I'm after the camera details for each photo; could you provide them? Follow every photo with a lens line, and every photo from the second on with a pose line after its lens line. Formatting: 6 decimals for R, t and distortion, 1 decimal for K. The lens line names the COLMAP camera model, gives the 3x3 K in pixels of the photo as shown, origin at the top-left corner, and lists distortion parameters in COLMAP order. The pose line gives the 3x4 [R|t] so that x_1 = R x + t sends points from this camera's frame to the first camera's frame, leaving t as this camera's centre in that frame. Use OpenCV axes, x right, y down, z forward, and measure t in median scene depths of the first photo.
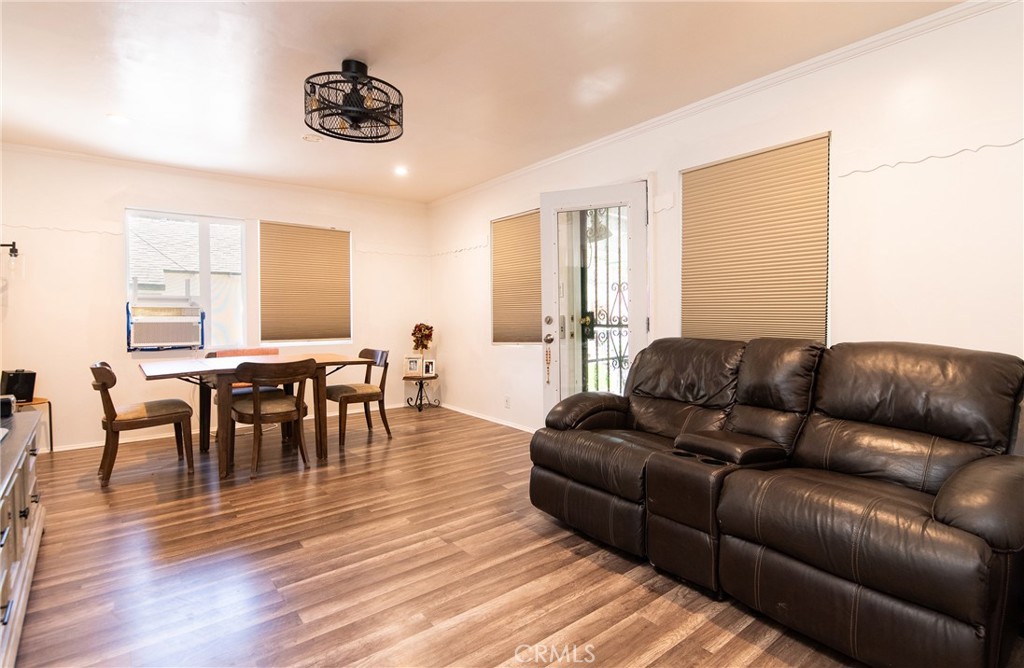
lens RADIAL K [[481.0, 0, 541.6], [0, 481.0, 327.4], [0, 0, 1]] dist [0.001517, -0.008527]
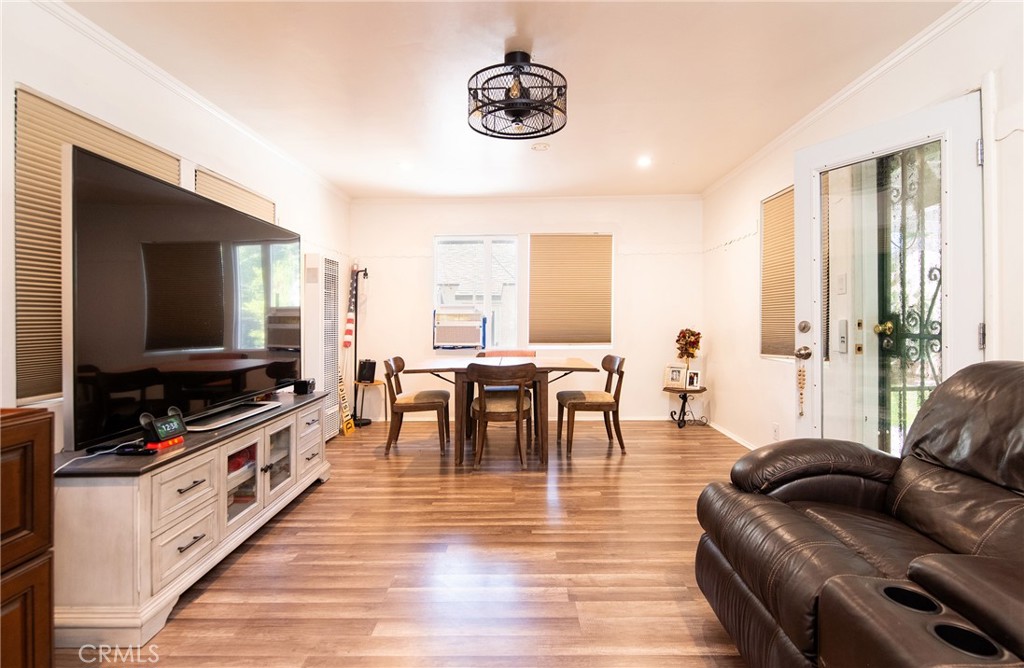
lens RADIAL K [[490.4, 0, 513.7], [0, 490.4, 326.3], [0, 0, 1]] dist [0.001567, -0.009689]
pose [[0.765337, 0.006911, -0.643593, 0.141296], [-0.014541, 0.999873, -0.006555, -0.004254], [0.643466, 0.014375, 0.765340, 0.160118]]
